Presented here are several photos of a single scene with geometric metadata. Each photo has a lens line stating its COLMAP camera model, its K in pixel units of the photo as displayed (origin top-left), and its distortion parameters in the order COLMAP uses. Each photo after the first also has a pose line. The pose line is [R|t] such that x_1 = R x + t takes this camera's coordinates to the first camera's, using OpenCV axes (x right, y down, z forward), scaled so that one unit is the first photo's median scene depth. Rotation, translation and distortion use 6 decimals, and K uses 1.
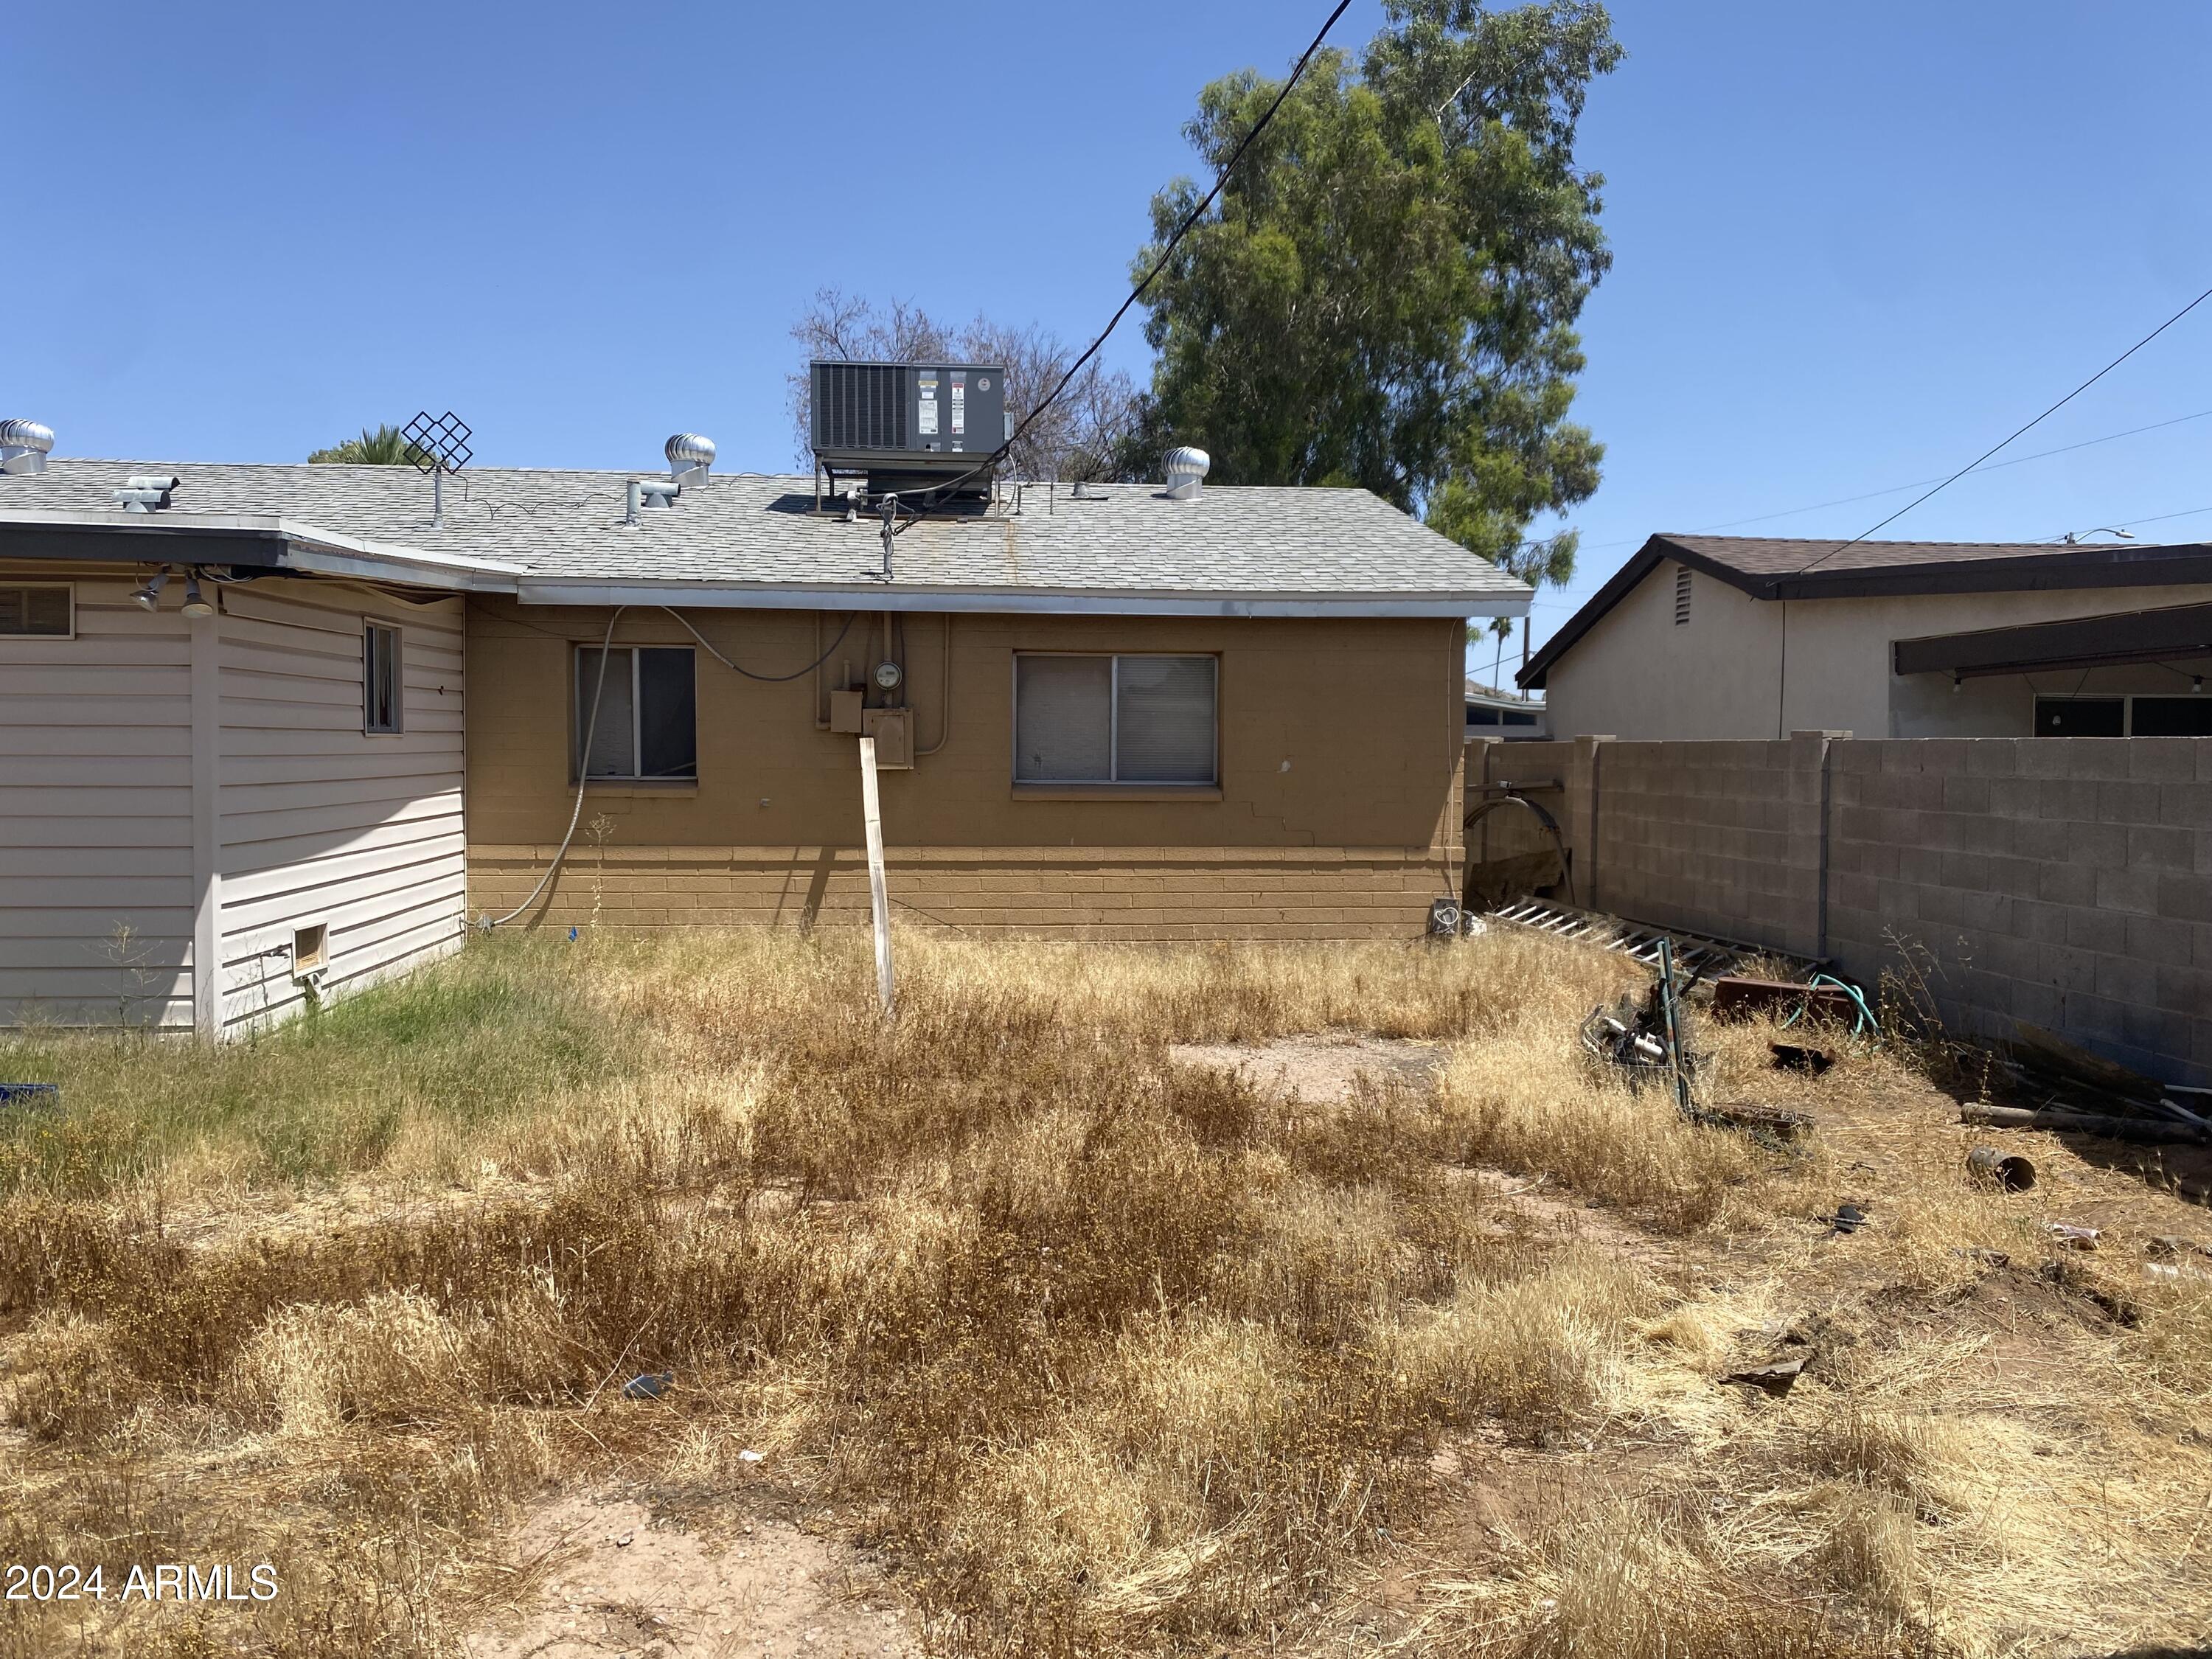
lens RADIAL K [[1705.5, 0, 1096.7], [0, 1705.5, 826.4], [0, 0, 1]] dist [0.011525, -0.006497]
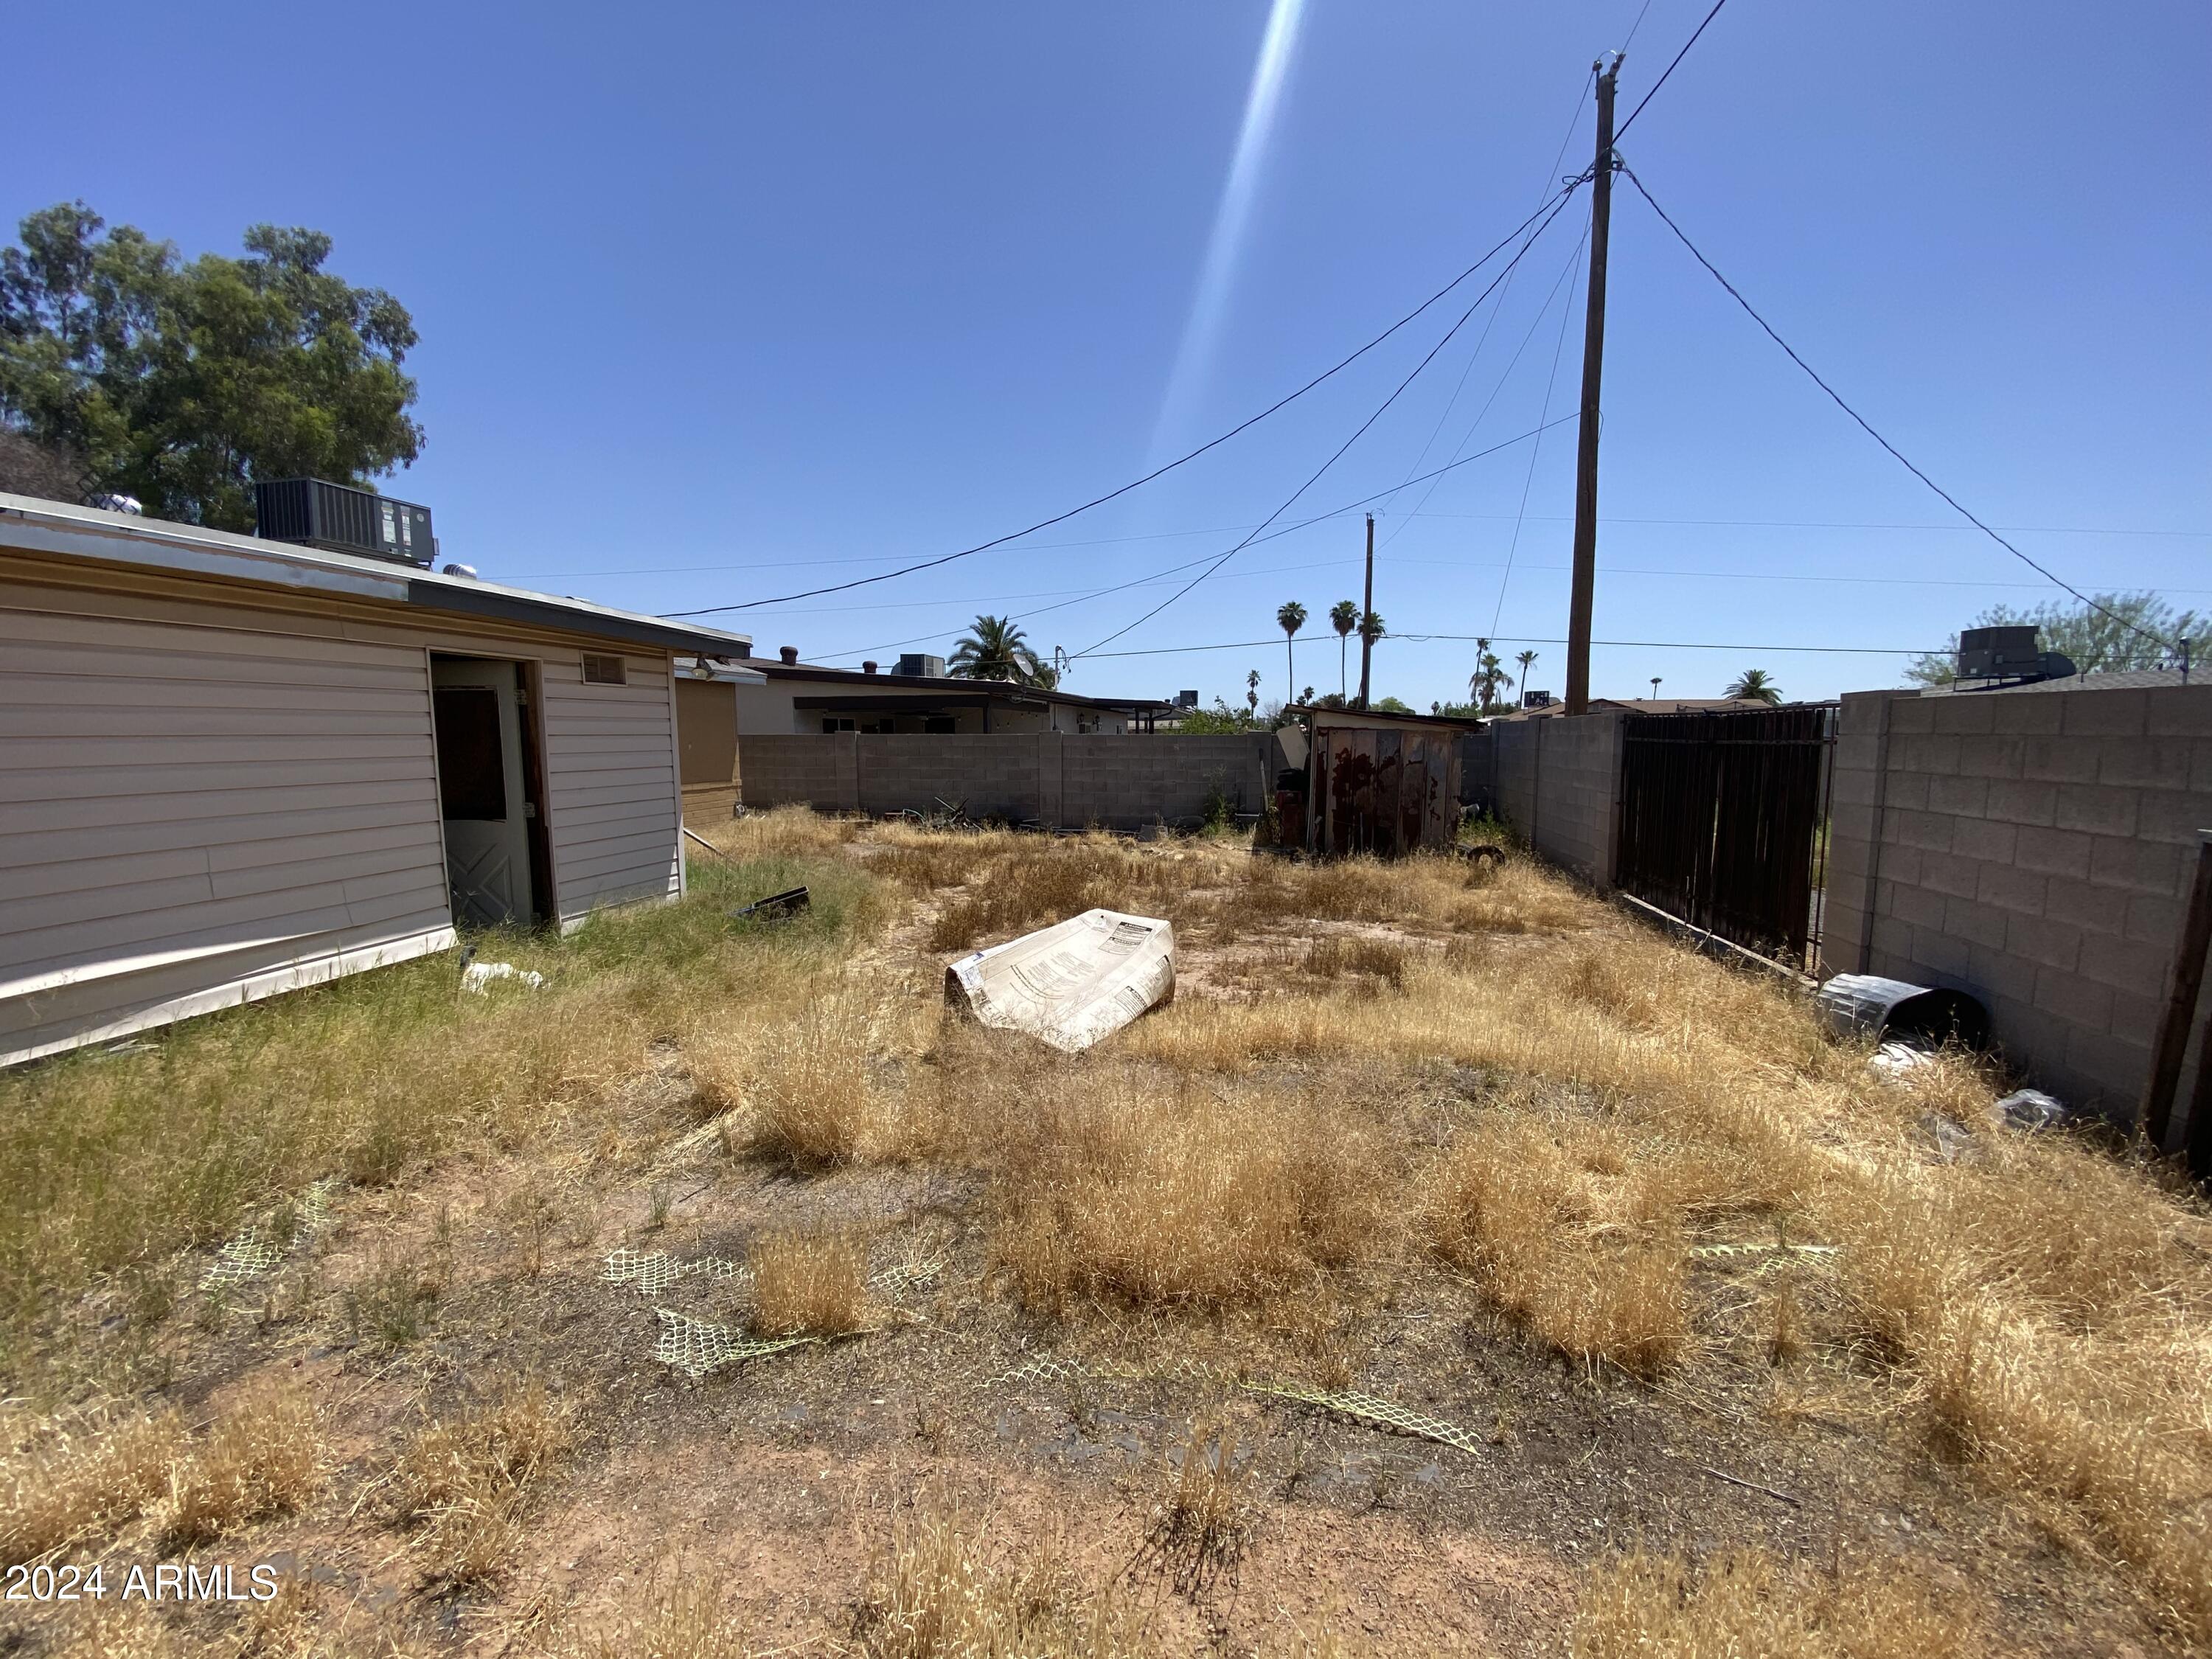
lens RADIAL K [[918.2, 0, 1113.6], [0, 918.2, 835.9], [0, 0, 1]] dist [-0.003207, -0.000682]
pose [[0.235163, -0.112369, 0.965438, -0.856344], [0.045471, 0.993479, 0.104557, -0.018350], [-0.970892, 0.019312, 0.238739, 0.160746]]
